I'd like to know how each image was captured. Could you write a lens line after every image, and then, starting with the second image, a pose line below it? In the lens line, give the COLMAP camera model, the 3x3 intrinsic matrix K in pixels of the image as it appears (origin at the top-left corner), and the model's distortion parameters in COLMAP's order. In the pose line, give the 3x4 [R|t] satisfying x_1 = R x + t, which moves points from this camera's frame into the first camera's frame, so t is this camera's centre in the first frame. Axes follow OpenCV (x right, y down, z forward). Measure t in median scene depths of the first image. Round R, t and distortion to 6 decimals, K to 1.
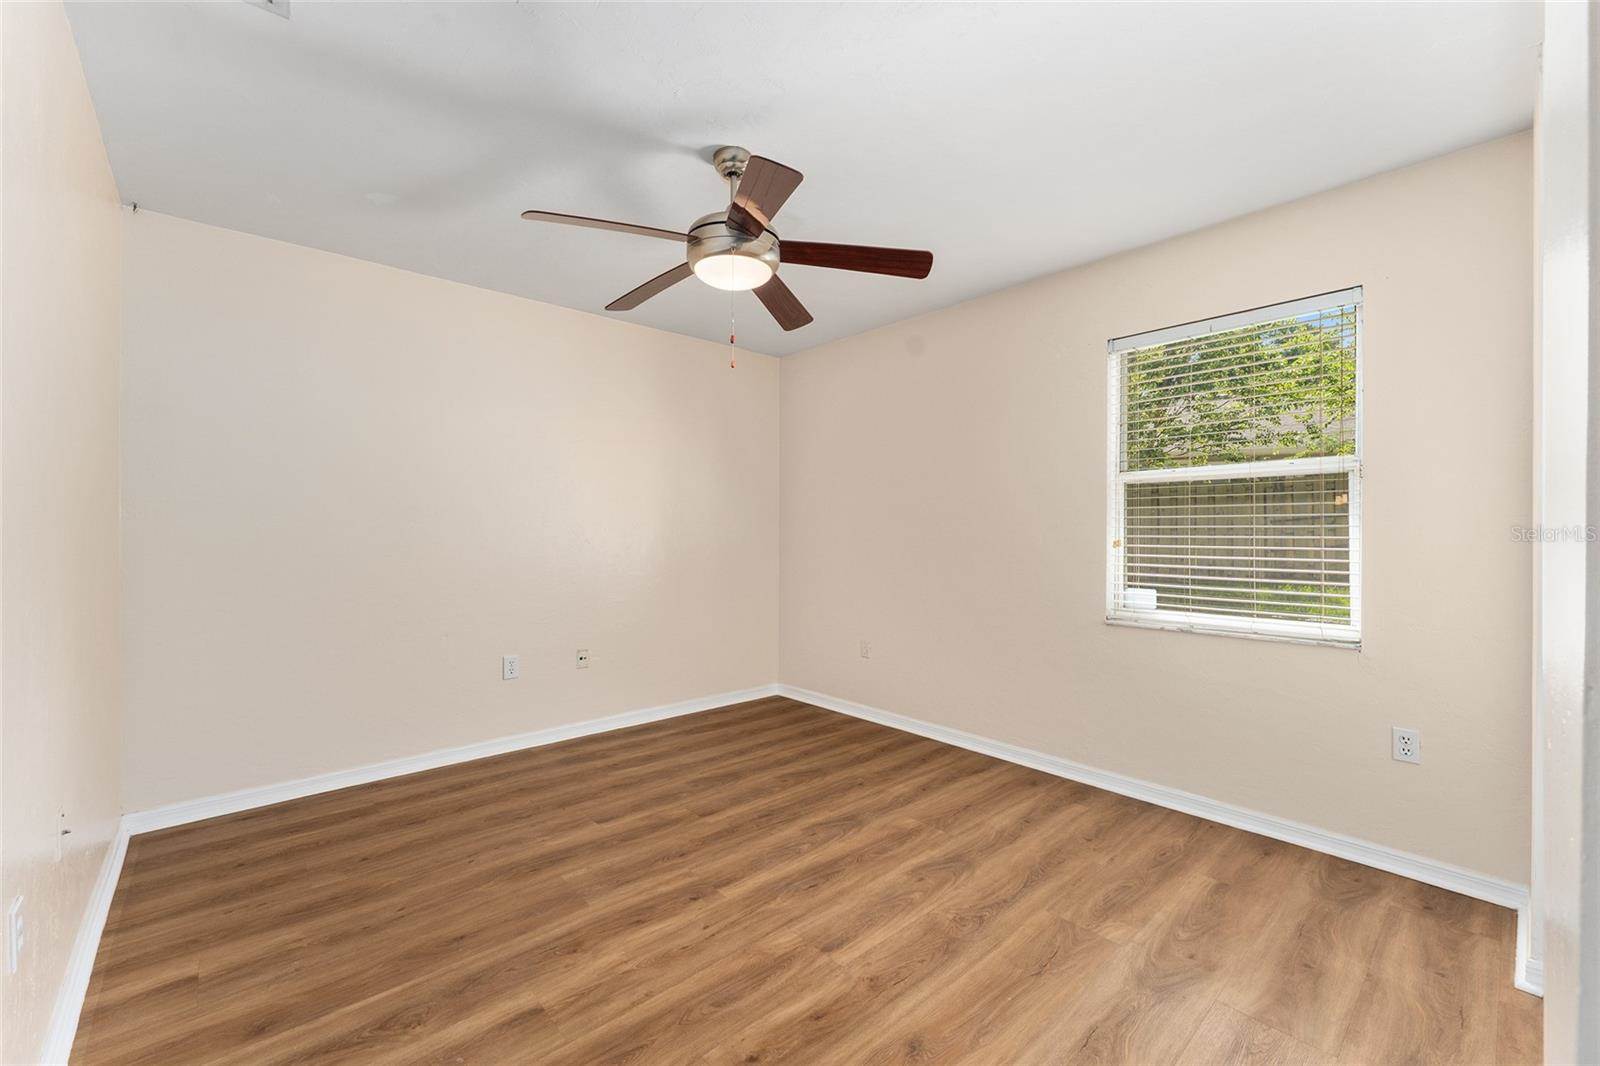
lens RADIAL K [[646.0, 0, 794.9], [0, 646.0, 534.1], [0, 0, 1]] dist [0.002325, -0.000103]
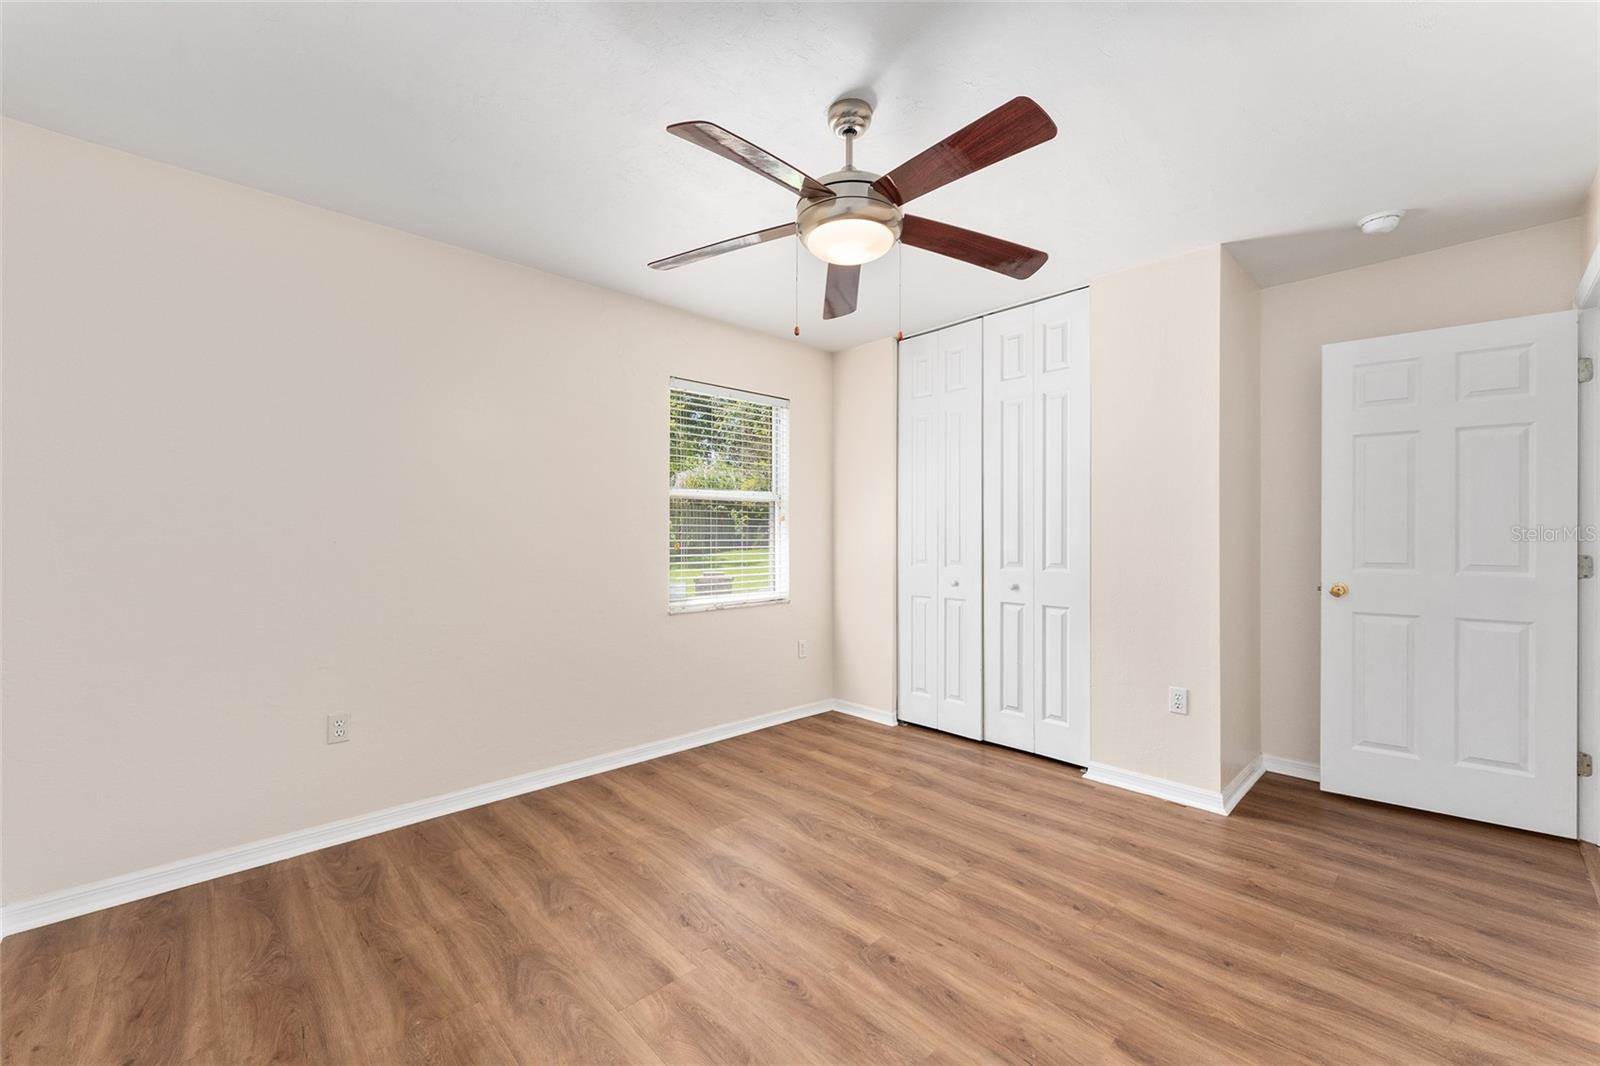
lens RADIAL K [[646.0, 0, 795.7], [0, 646.0, 532.8], [0, 0, 1]] dist [0.002325, -0.000103]
pose [[-0.027870, 0.002001, 0.999610, -0.769408], [0.006231, 0.999979, -0.001828, -0.007736], [-0.999592, 0.006177, -0.027882, 0.863630]]
